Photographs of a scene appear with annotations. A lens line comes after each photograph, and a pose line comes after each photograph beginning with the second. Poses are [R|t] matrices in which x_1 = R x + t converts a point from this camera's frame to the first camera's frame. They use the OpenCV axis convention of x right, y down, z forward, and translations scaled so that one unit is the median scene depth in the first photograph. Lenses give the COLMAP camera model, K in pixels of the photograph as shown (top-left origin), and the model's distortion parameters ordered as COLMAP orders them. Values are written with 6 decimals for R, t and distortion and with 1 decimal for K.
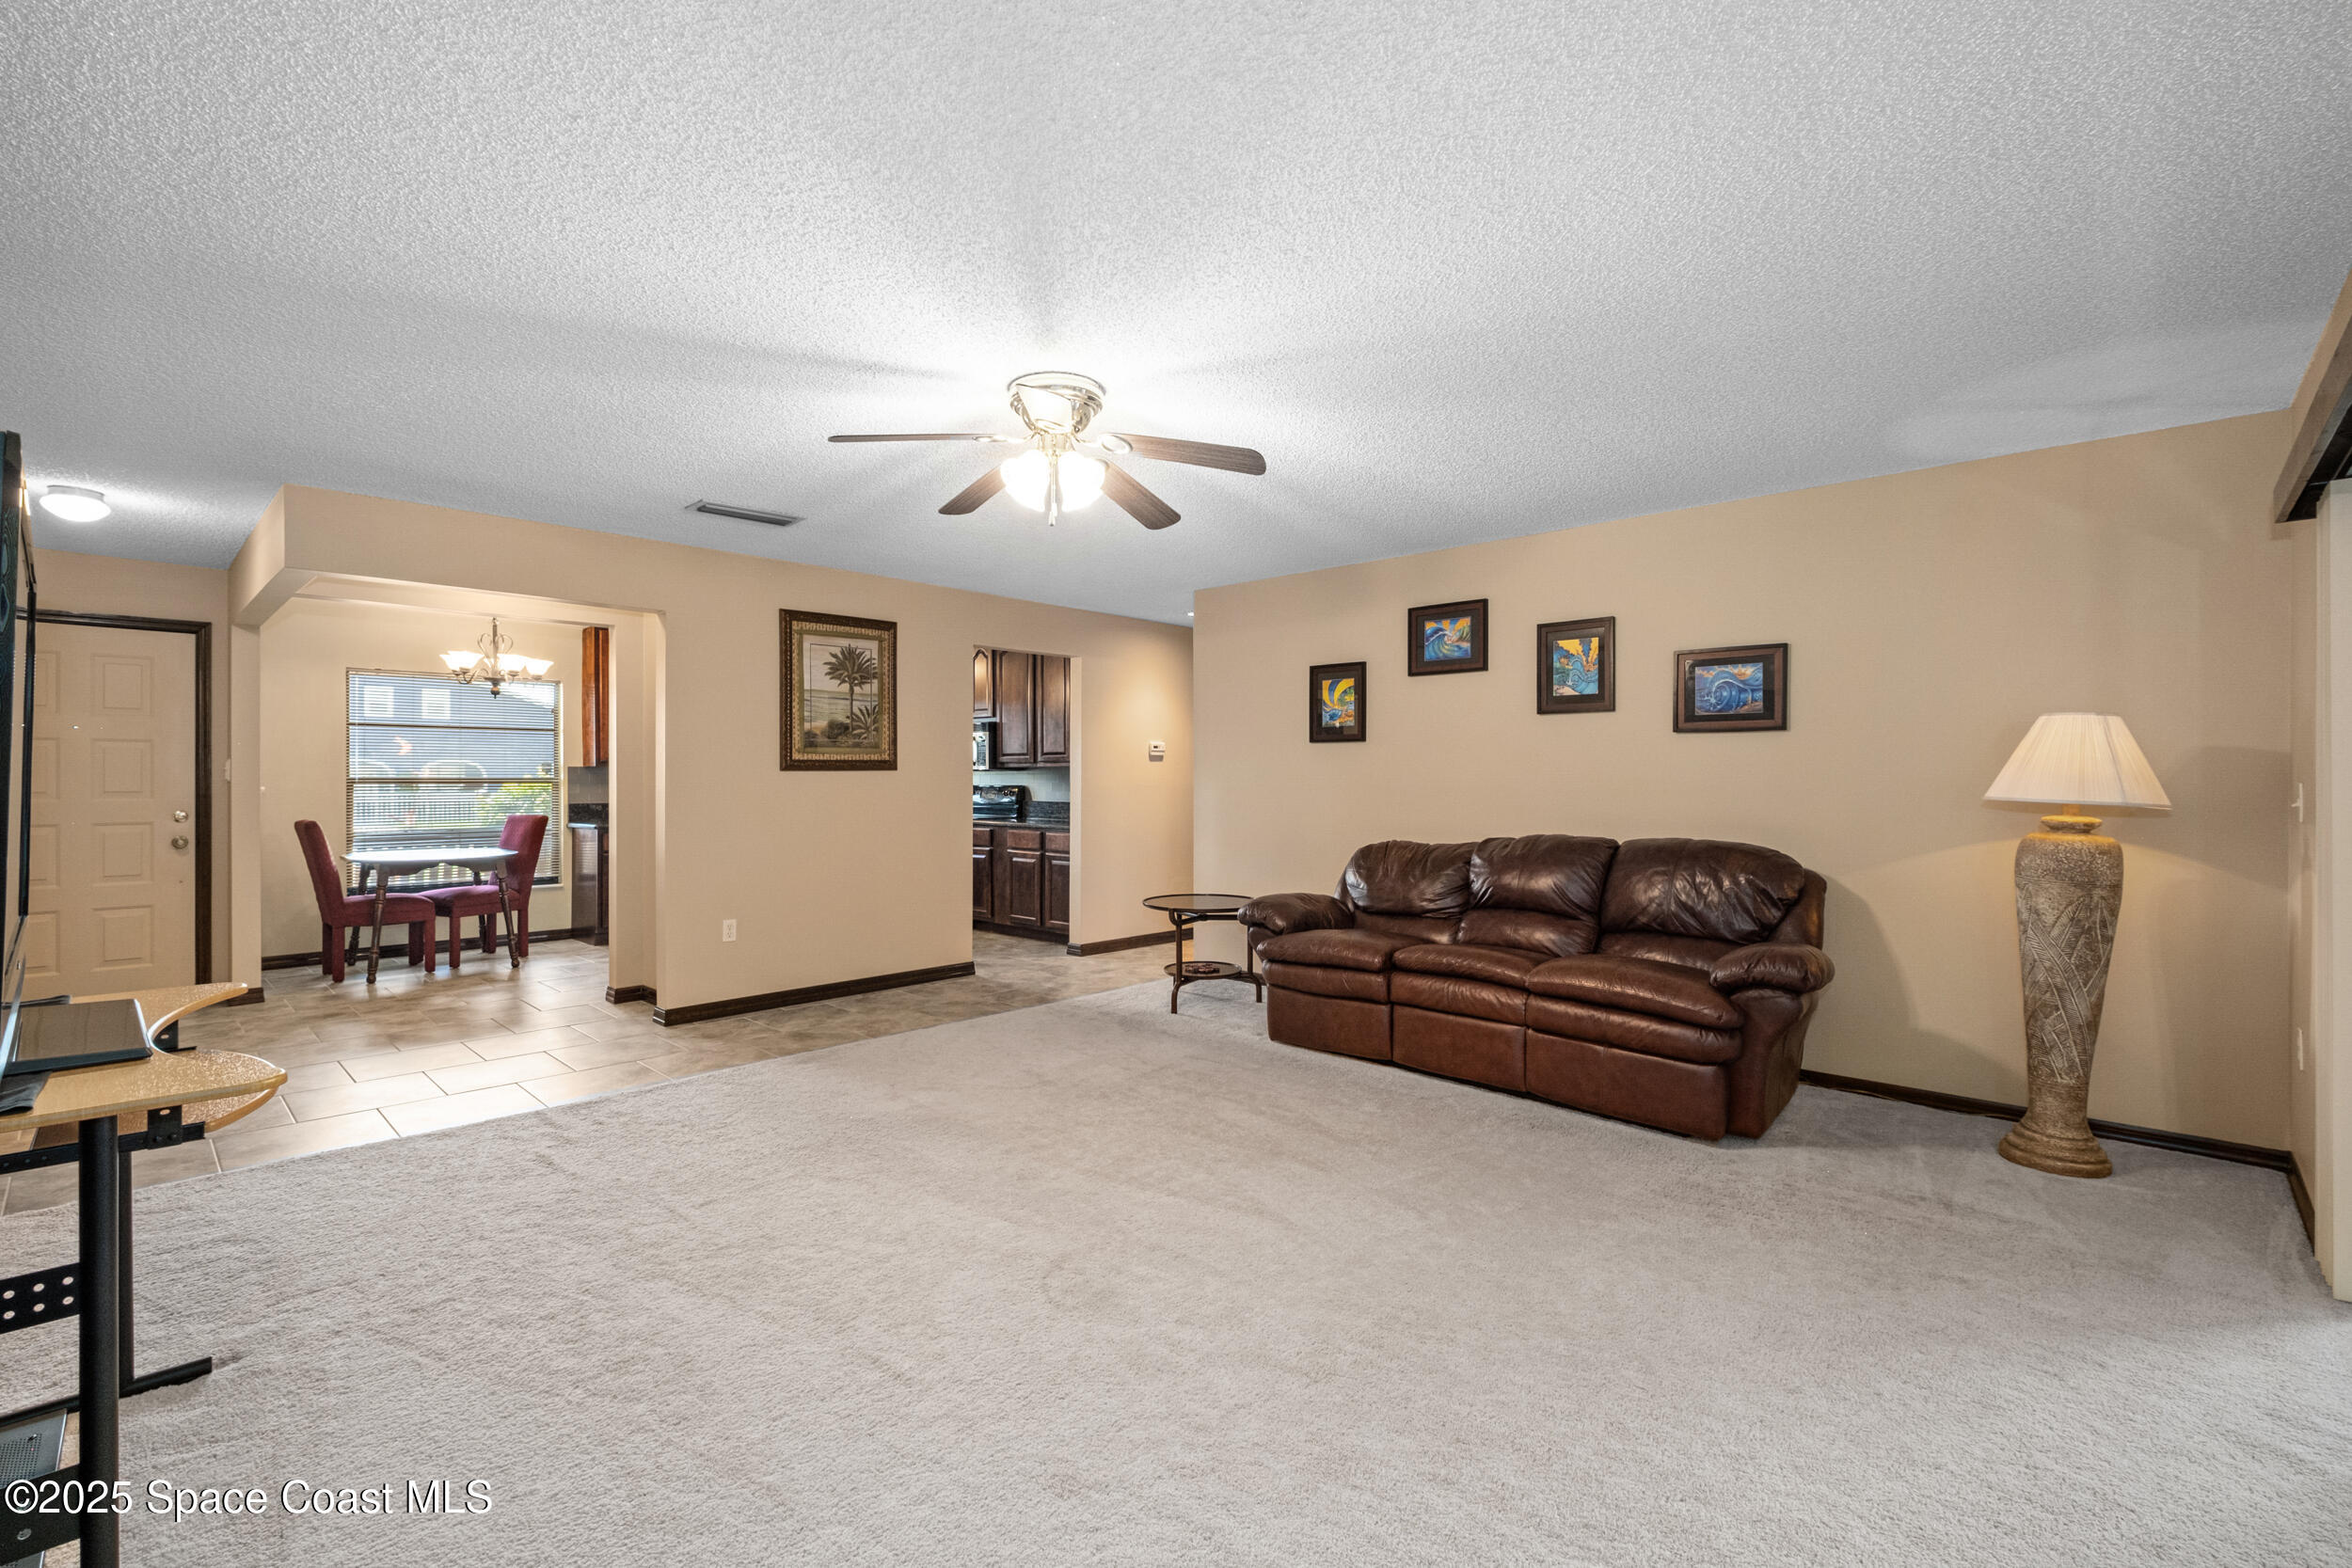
lens RADIAL K [[1034.1, 0, 1168.6], [0, 1034.1, 792.2], [0, 0, 1]] dist [-0.004964, 0.000350]
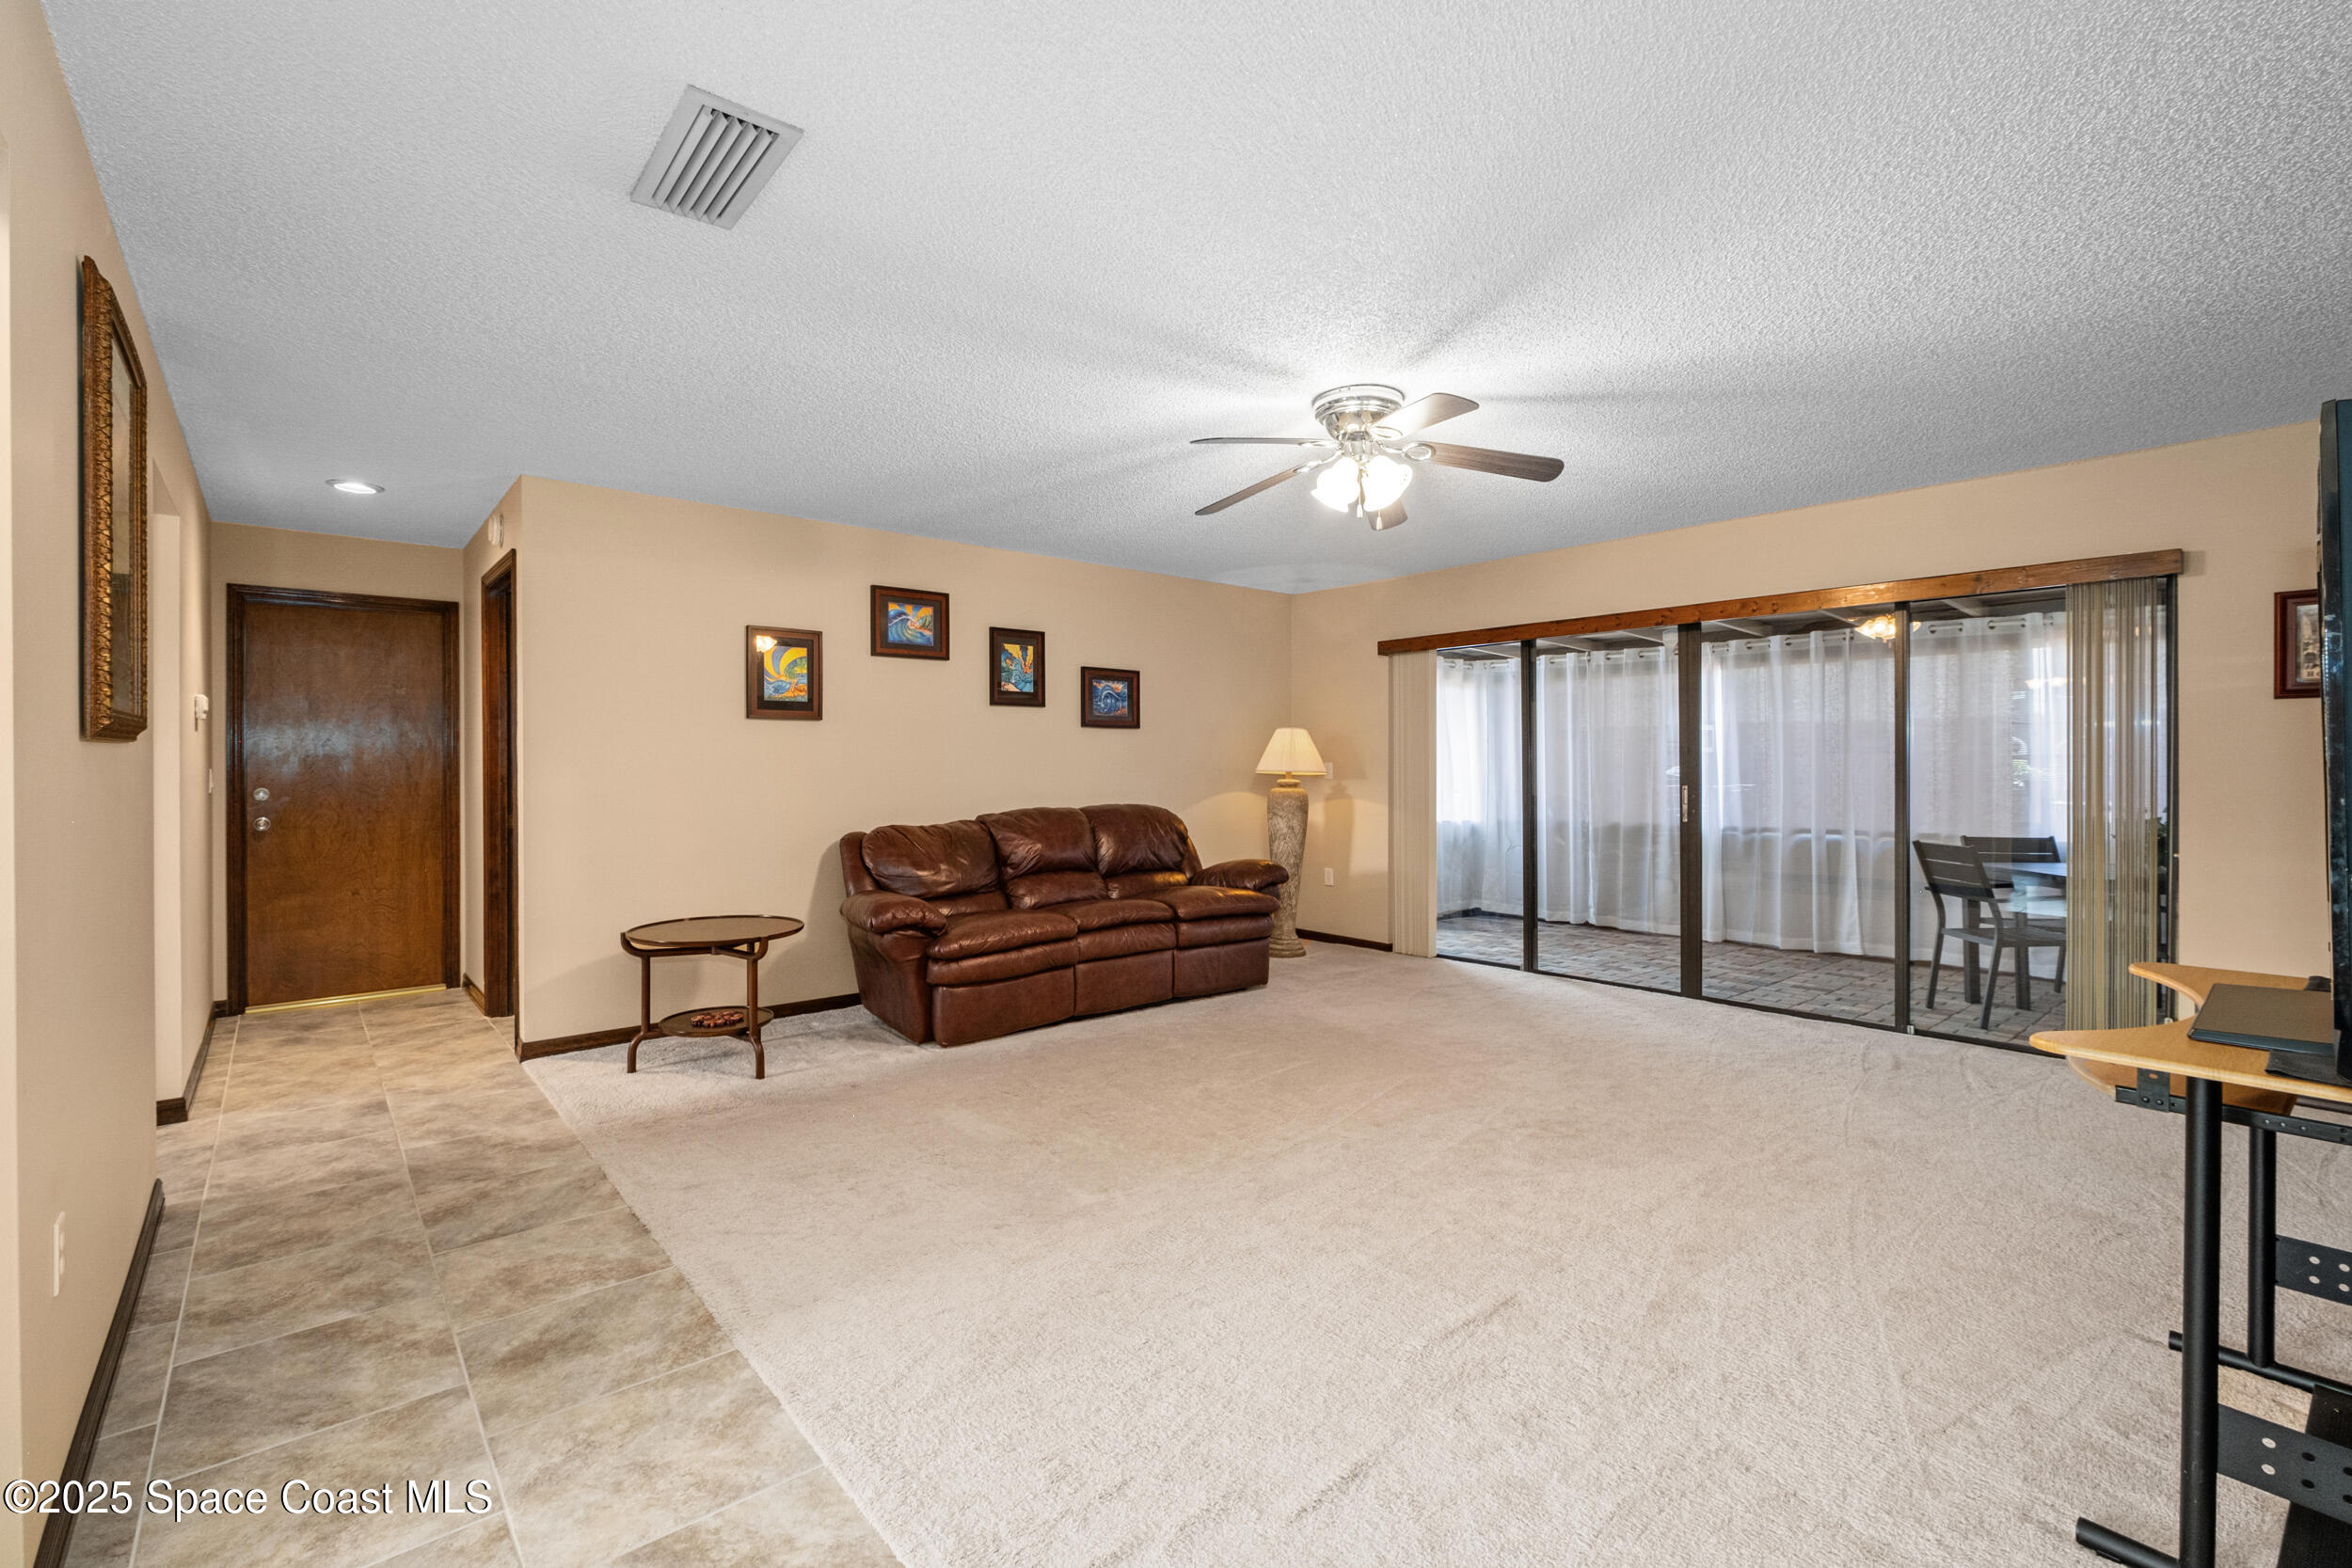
lens RADIAL K [[1034.1, 0, 1157.9], [0, 1034.1, 769.5], [0, 0, 1]] dist [-0.004964, 0.000350]
pose [[0.101733, -0.008901, 0.994772, -0.777161], [0.013993, 0.999874, 0.007516, -0.010025], [-0.994713, 0.013155, 0.101844, 0.709216]]
